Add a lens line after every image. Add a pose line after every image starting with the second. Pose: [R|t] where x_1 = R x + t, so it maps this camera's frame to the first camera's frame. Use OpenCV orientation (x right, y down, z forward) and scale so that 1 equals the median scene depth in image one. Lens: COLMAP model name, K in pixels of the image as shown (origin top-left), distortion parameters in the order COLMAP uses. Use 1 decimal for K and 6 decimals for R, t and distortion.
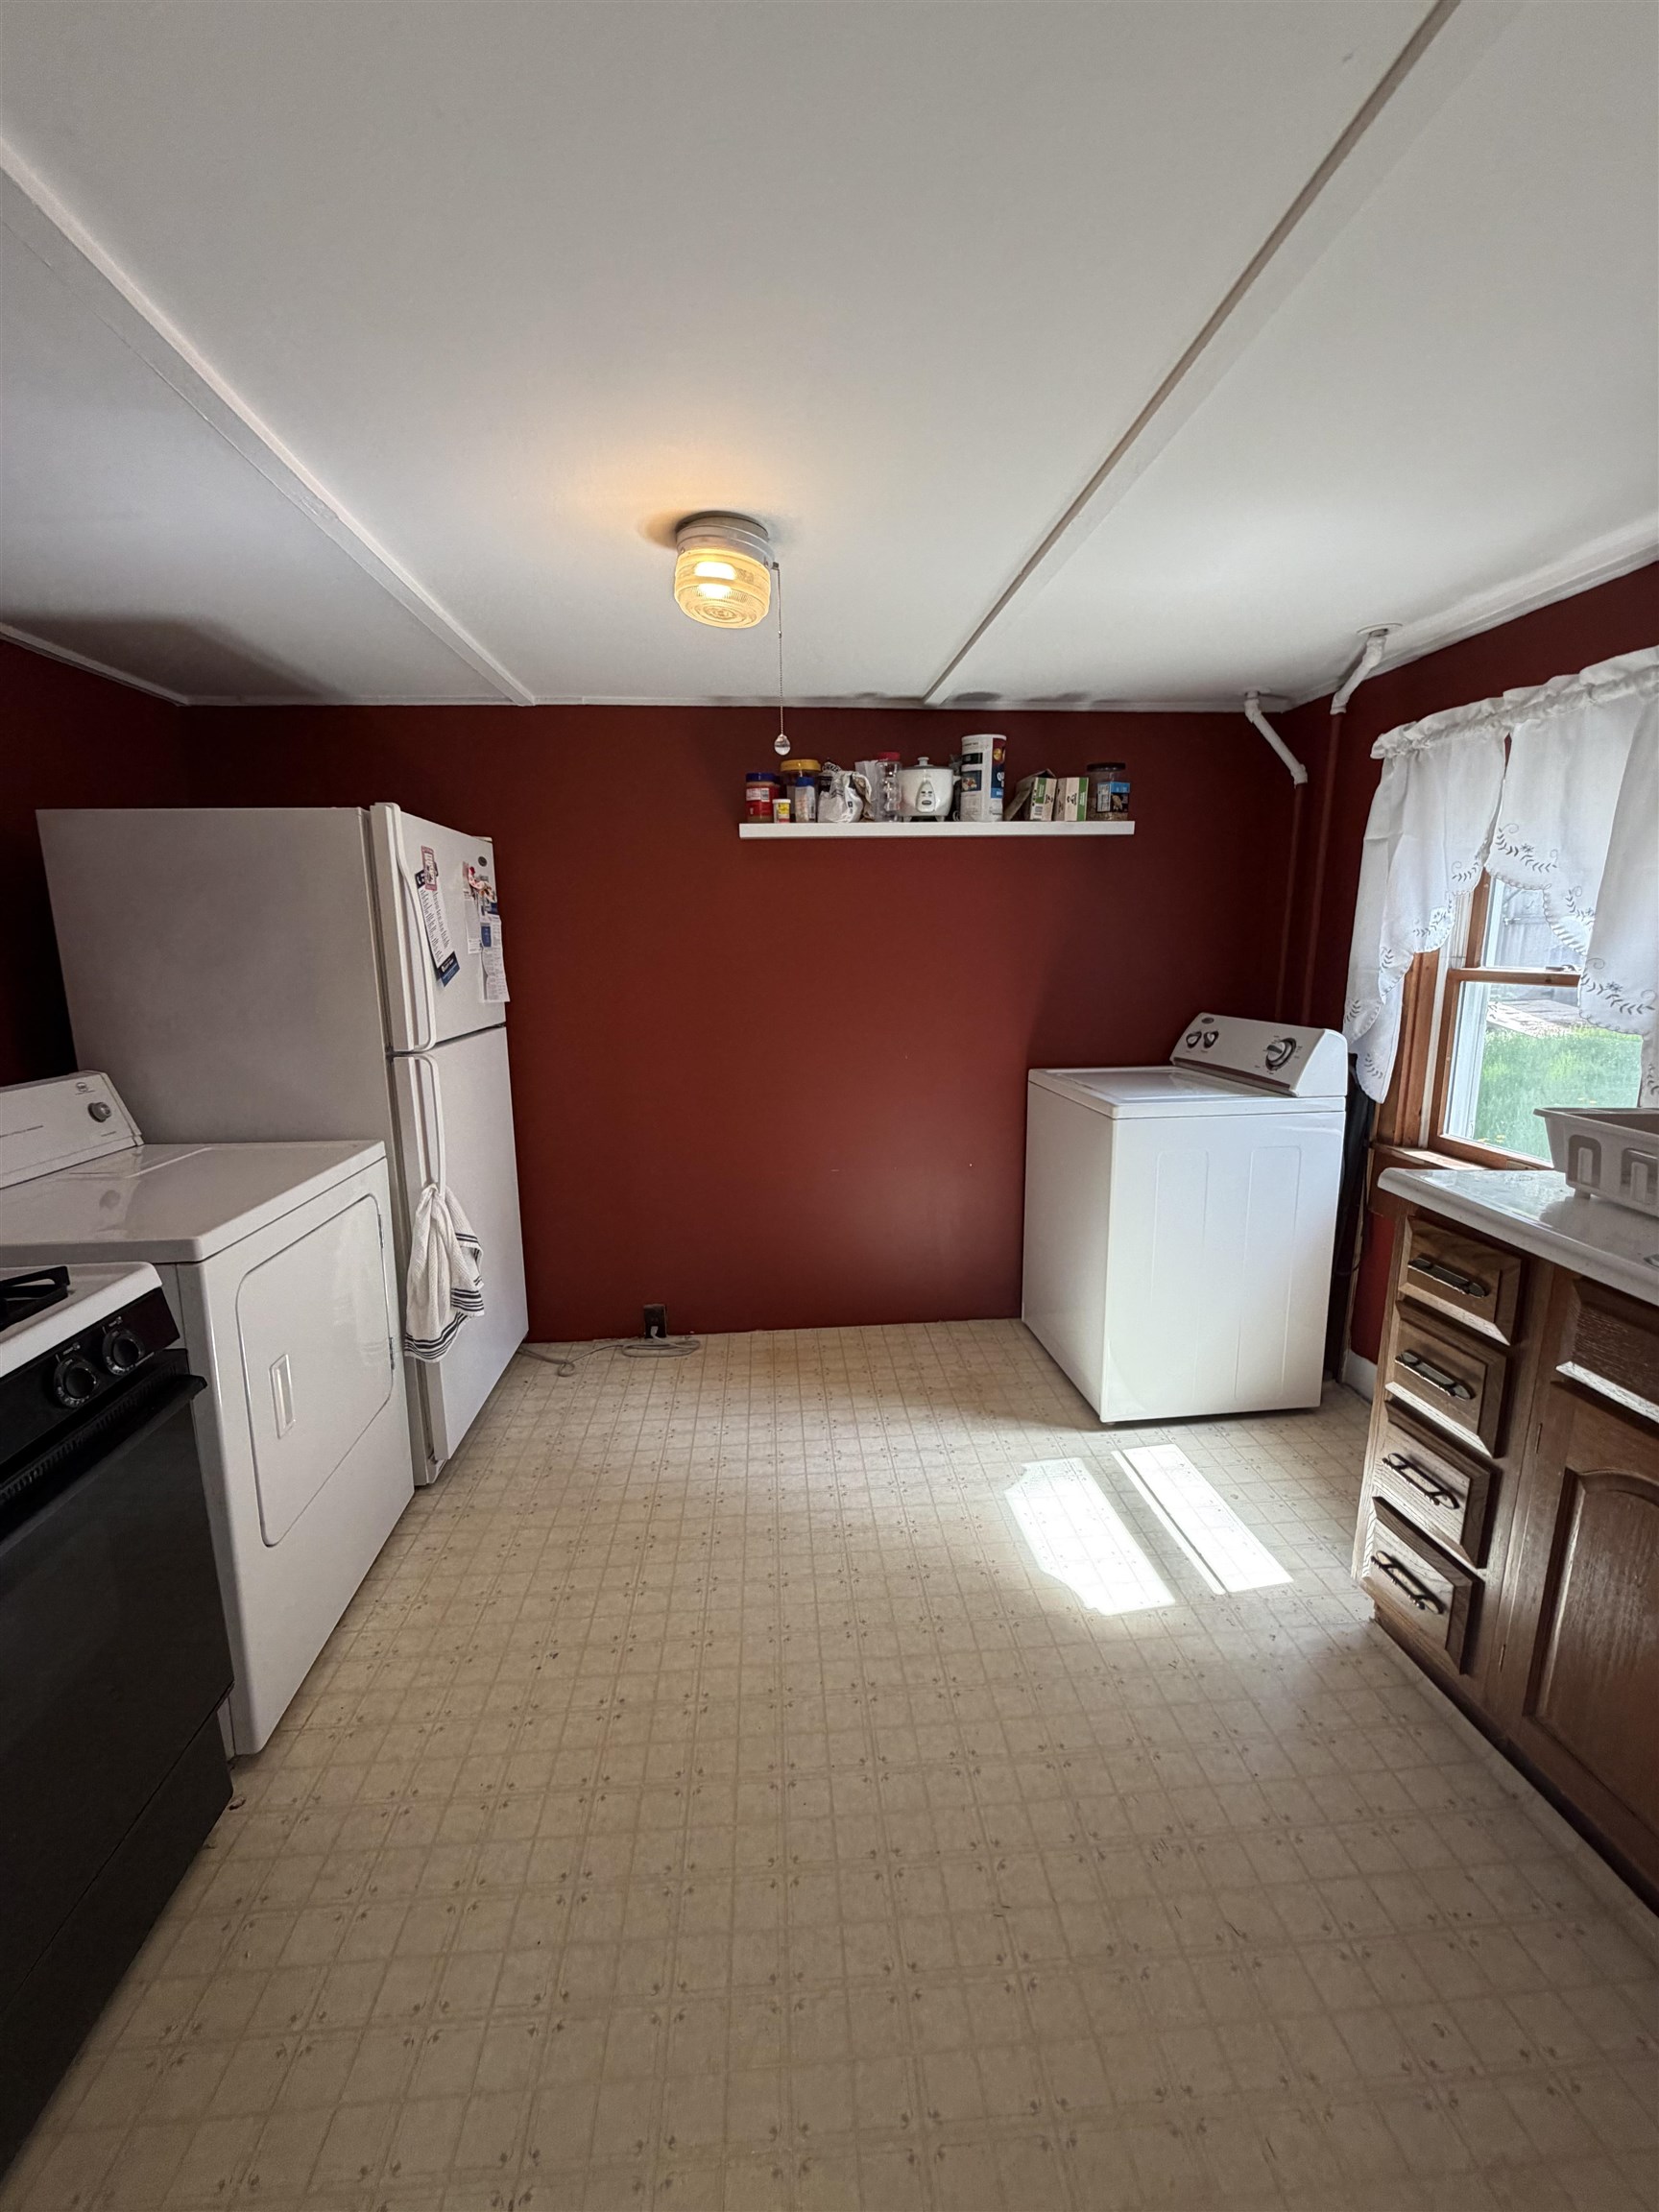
lens RADIAL K [[881.6, 0, 838.0], [0, 881.6, 1105.4], [0, 0, 1]] dist [-0.002316, 0.000305]
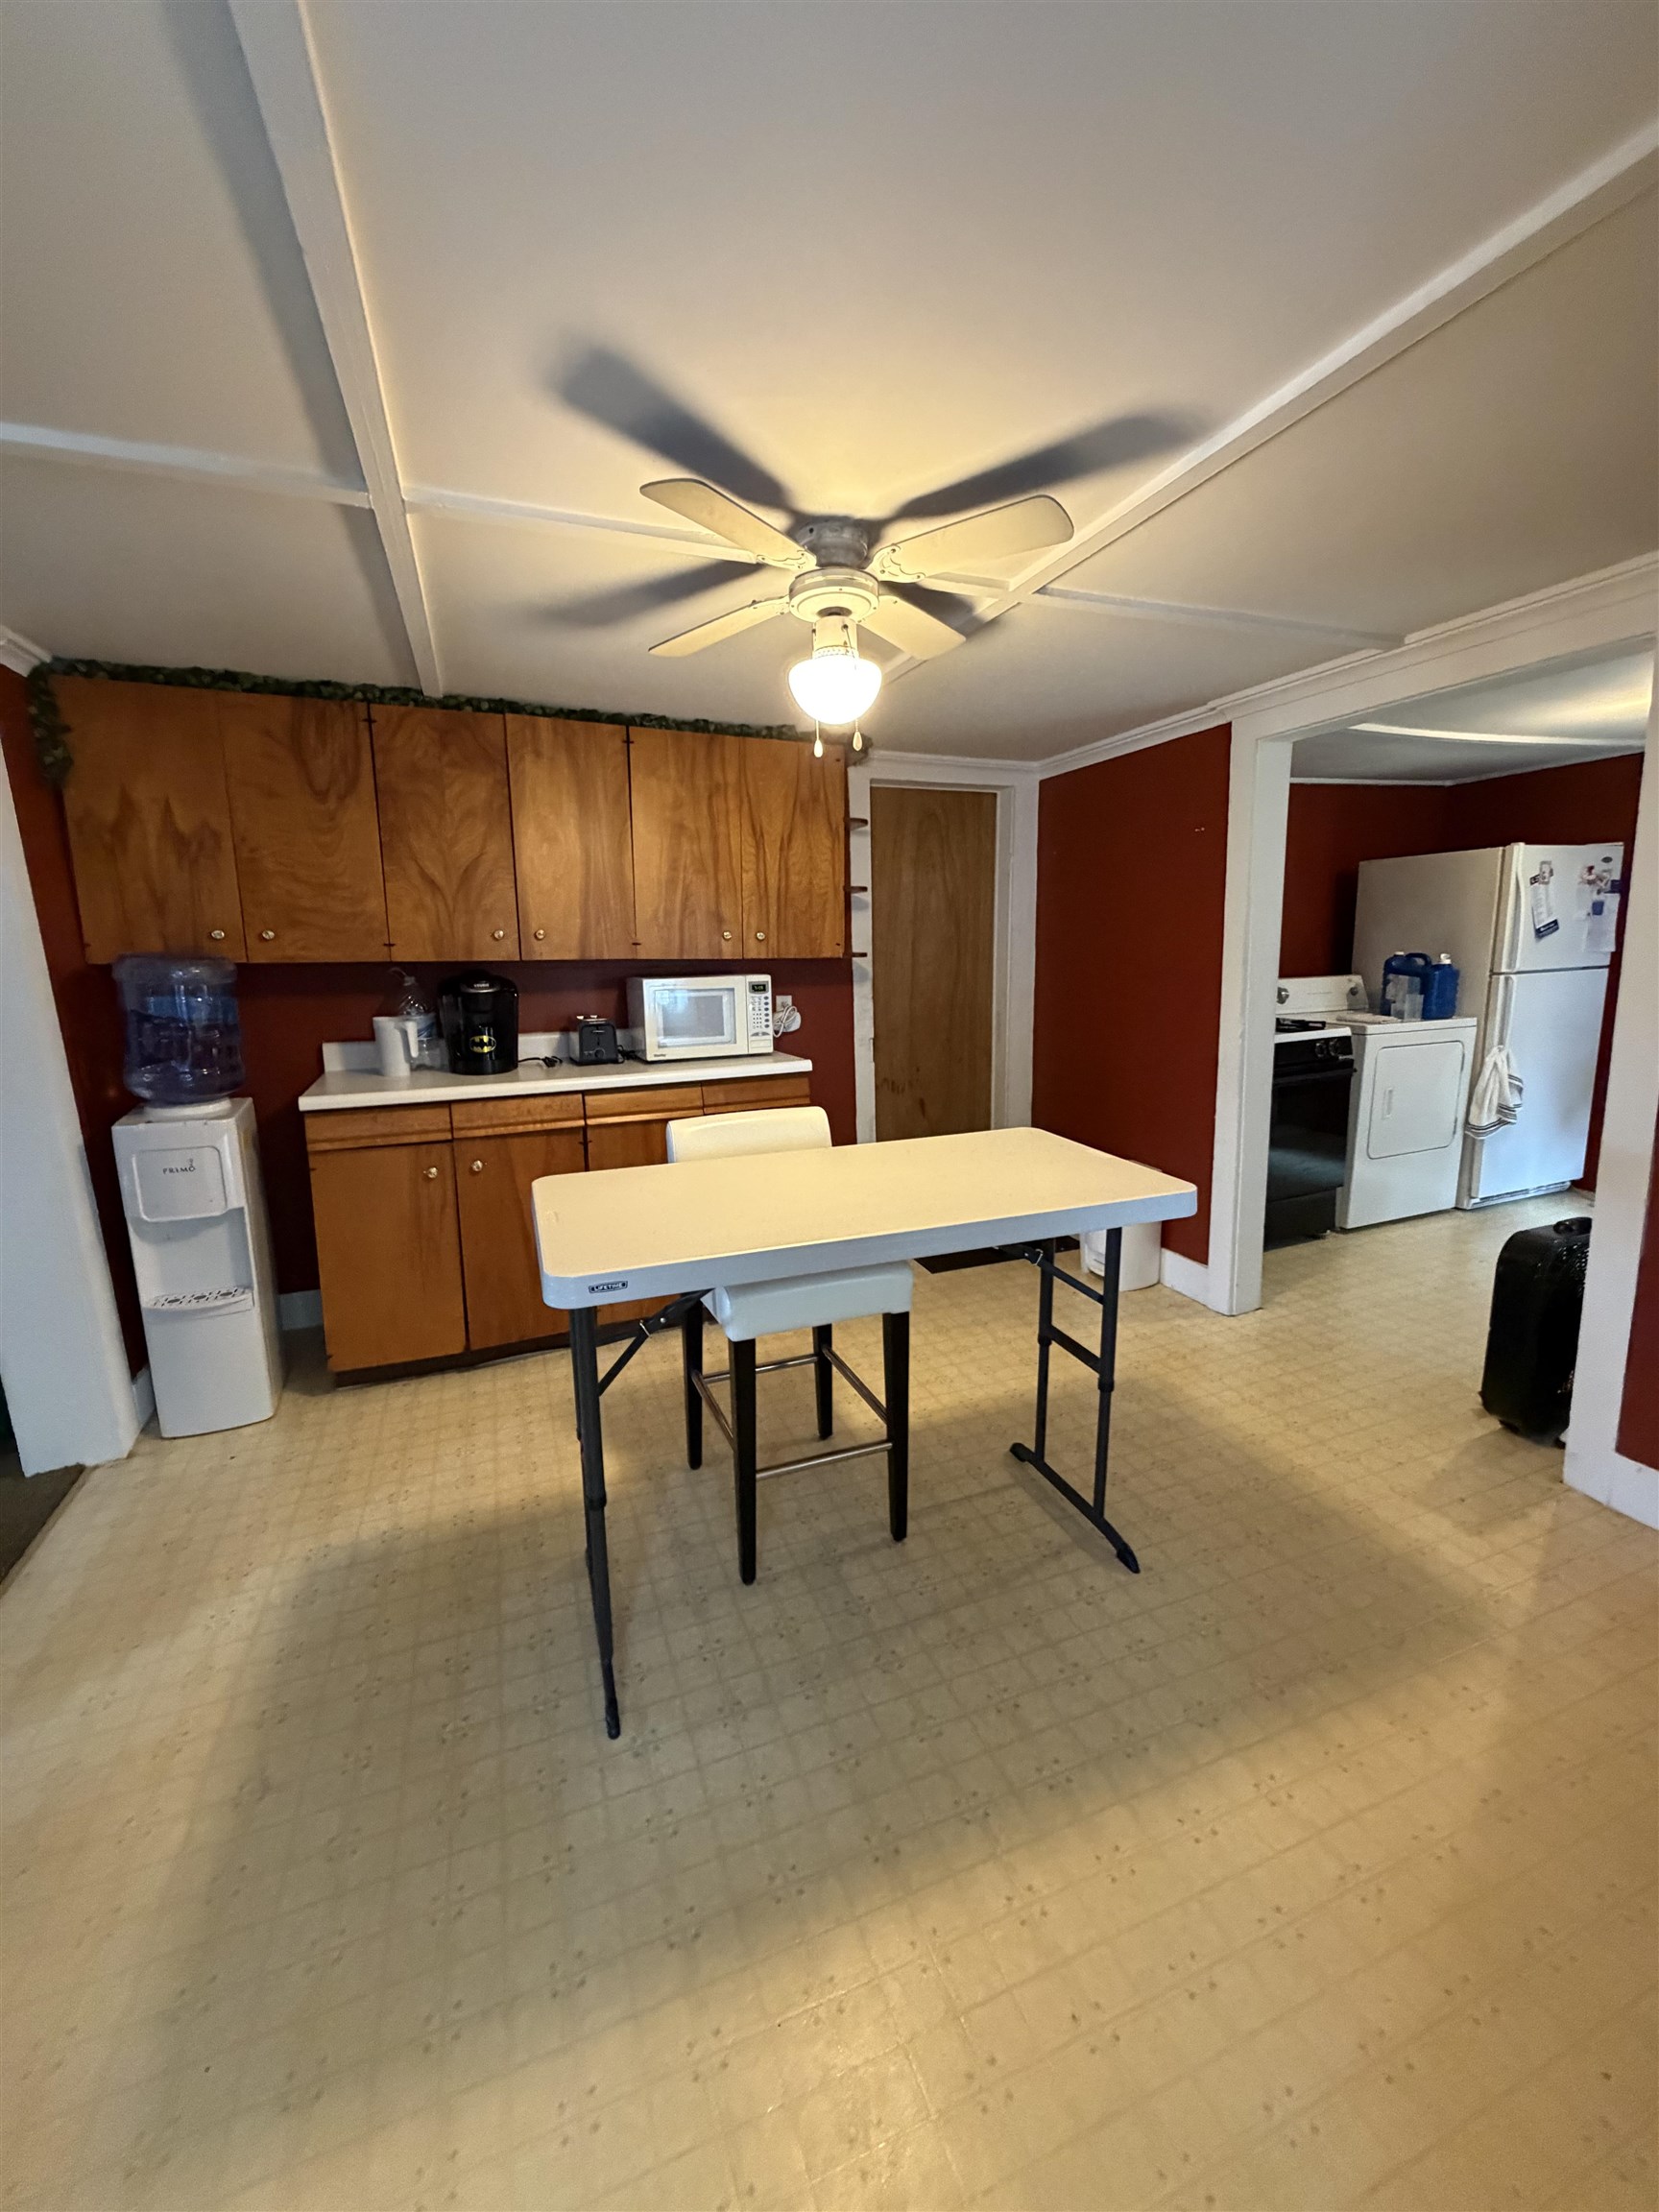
lens RADIAL K [[881.6, 0, 839.9], [0, 881.6, 1100.3], [0, 0, 1]] dist [-0.002316, 0.000305]
pose [[0.281200, 0.158997, -0.946386, 0.952747], [-0.153922, 0.980884, 0.119058, 0.203536], [0.947225, 0.112191, 0.300298, -0.891999]]
